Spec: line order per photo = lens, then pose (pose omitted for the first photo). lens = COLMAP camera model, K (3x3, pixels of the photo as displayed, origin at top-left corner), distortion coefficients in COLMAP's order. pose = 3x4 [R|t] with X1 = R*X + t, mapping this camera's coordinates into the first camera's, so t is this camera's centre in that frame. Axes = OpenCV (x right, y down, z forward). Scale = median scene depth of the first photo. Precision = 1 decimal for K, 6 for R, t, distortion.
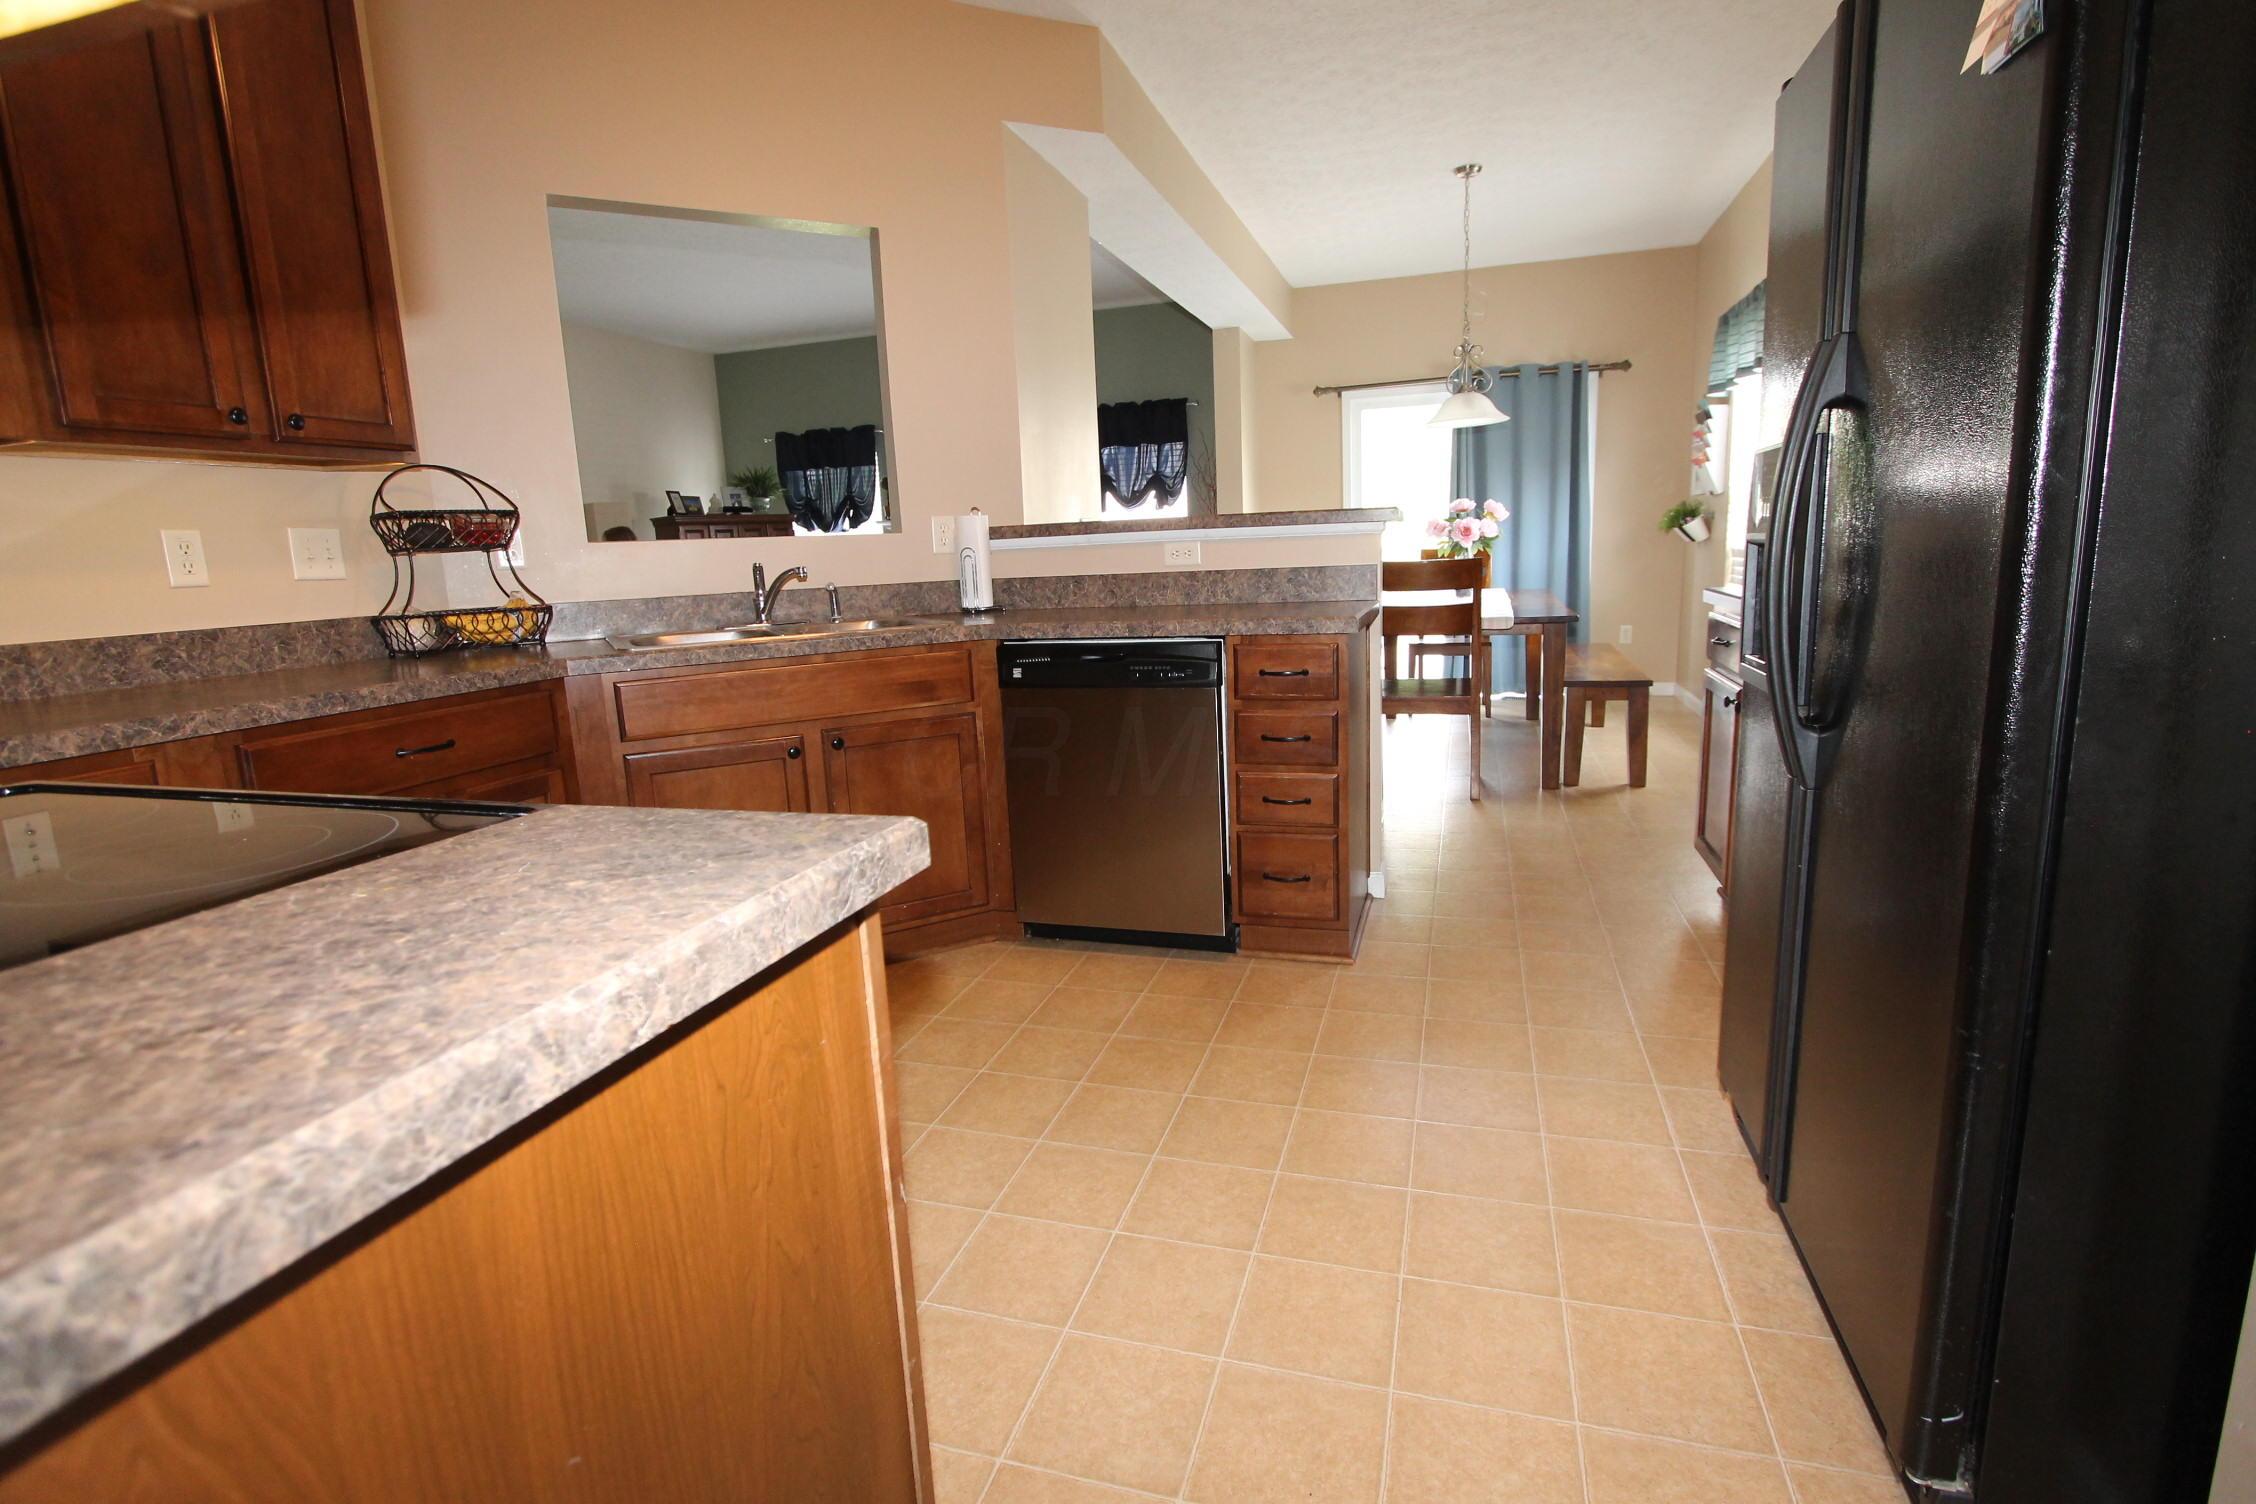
lens RADIAL K [[1080.7, 0, 1128.0], [0, 1080.7, 752.0], [0, 0, 1]] dist [-0.005203, 0.000681]
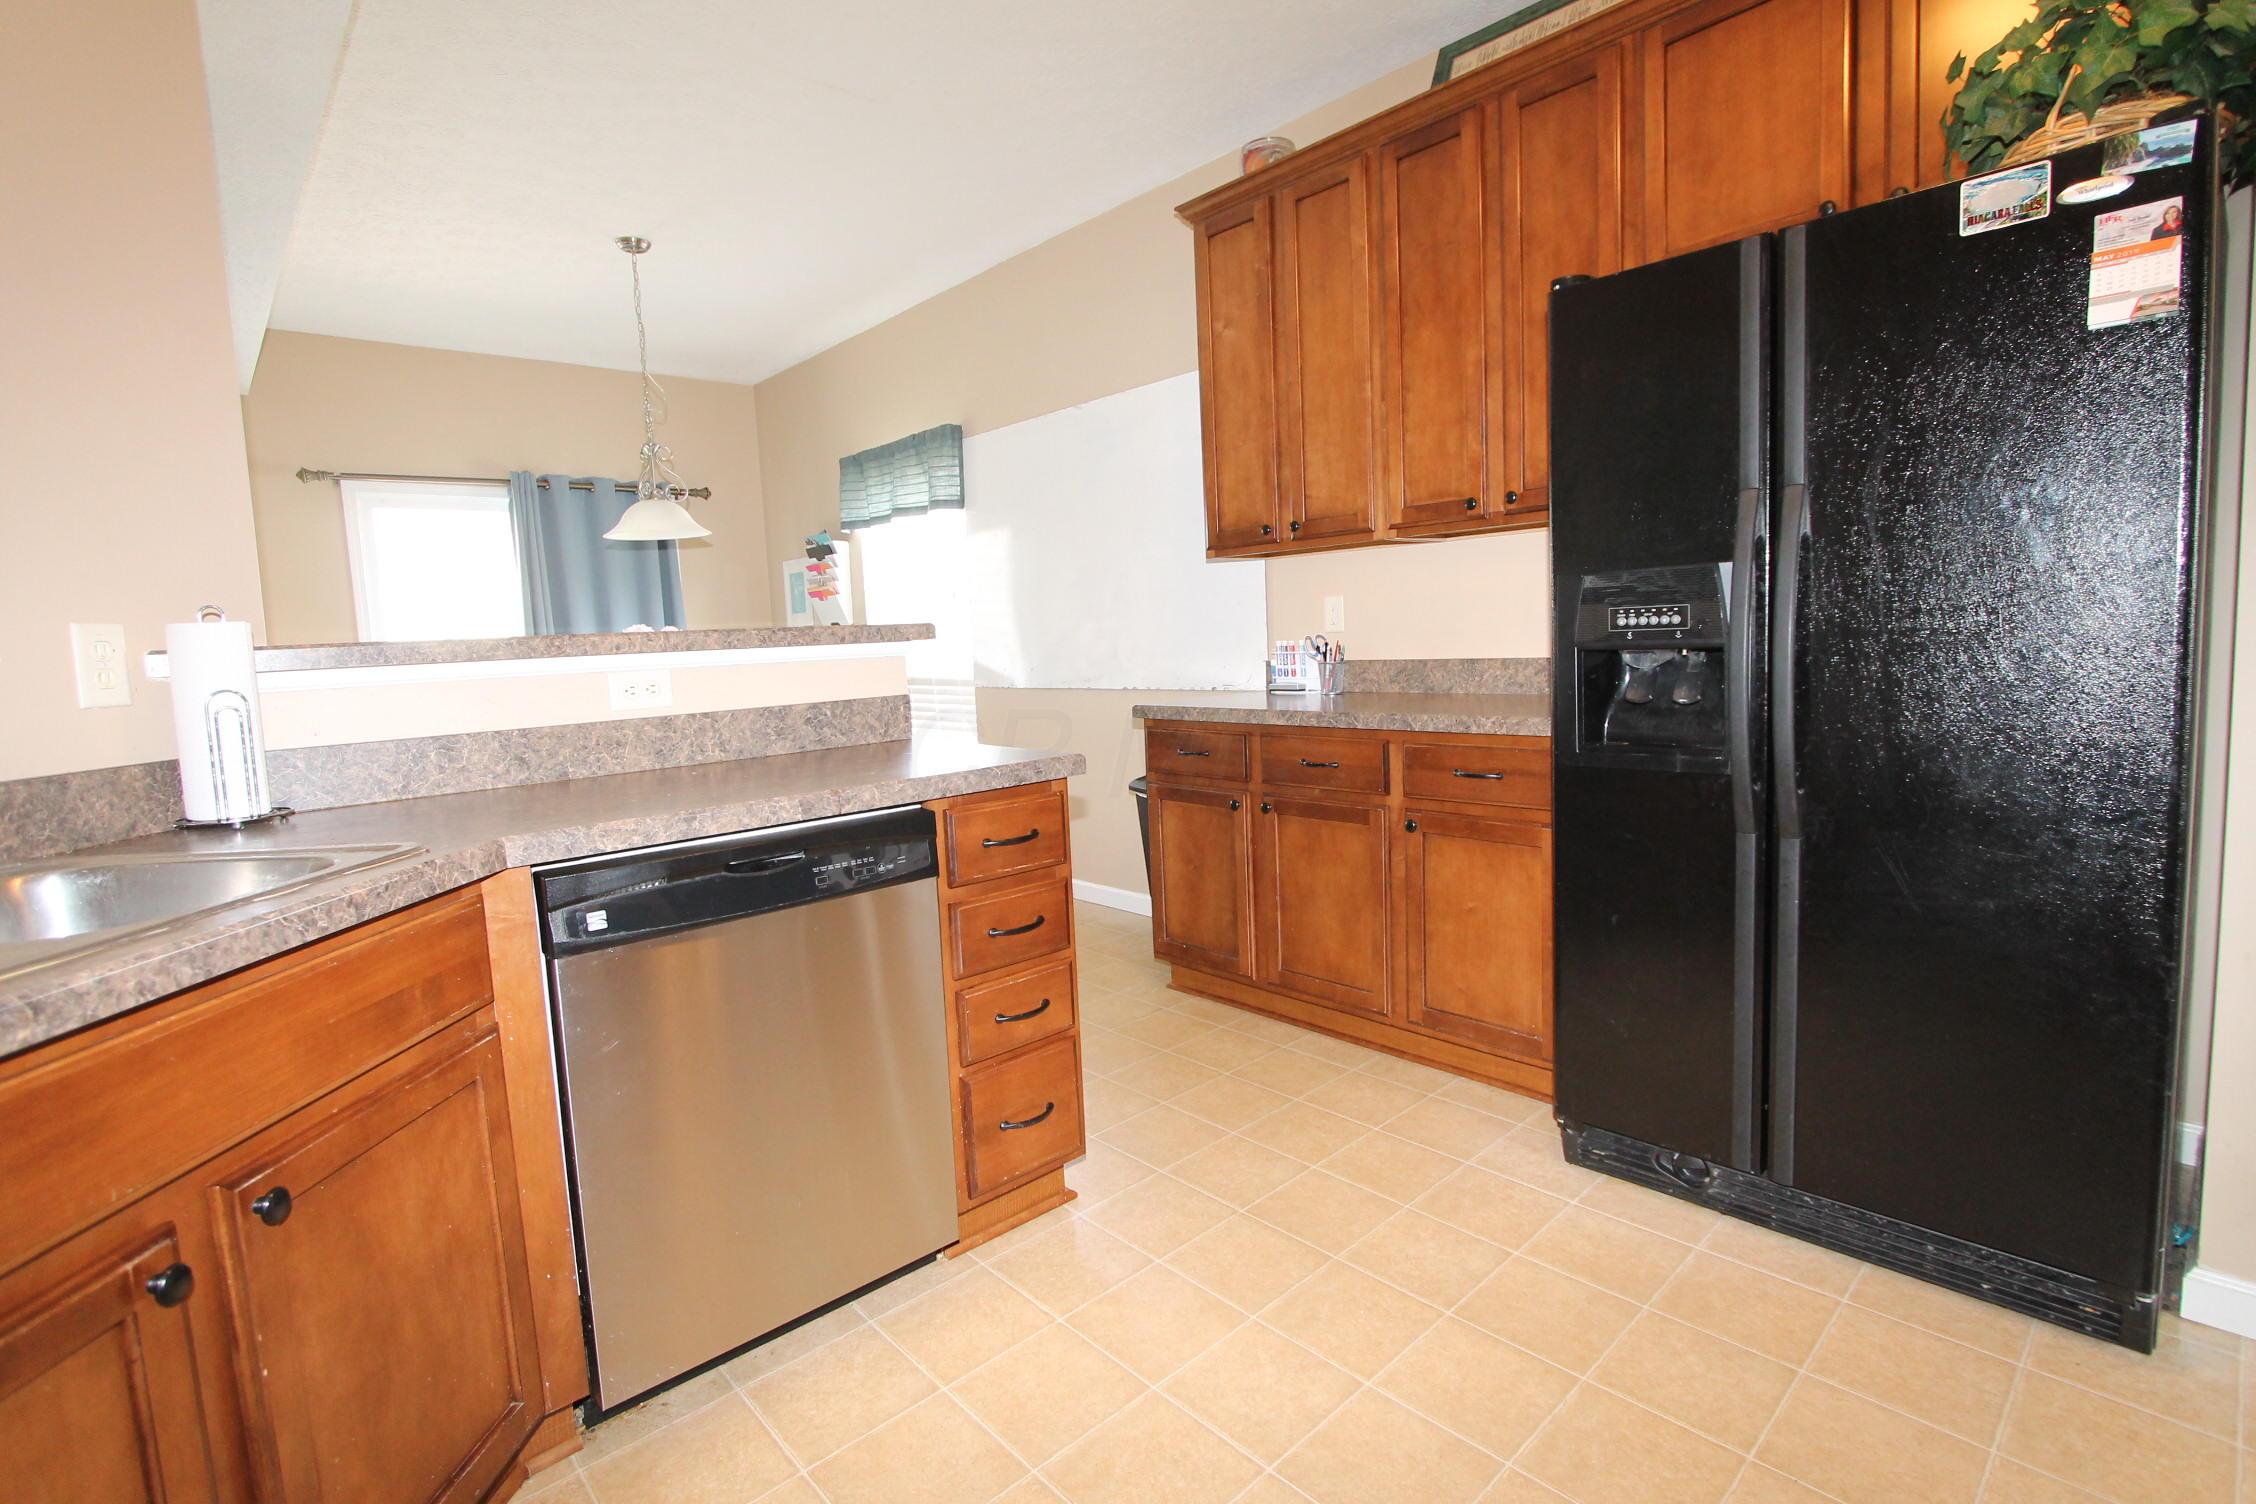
lens RADIAL K [[1080.7, 0, 1128.0], [0, 1080.7, 752.0], [0, 0, 1]] dist [-0.005203, 0.000681]
pose [[0.509814, -0.077879, 0.856752, -0.340880], [0.186617, 0.982192, -0.021766, -0.078689], [-0.839800, 0.170981, 0.515269, 0.428785]]
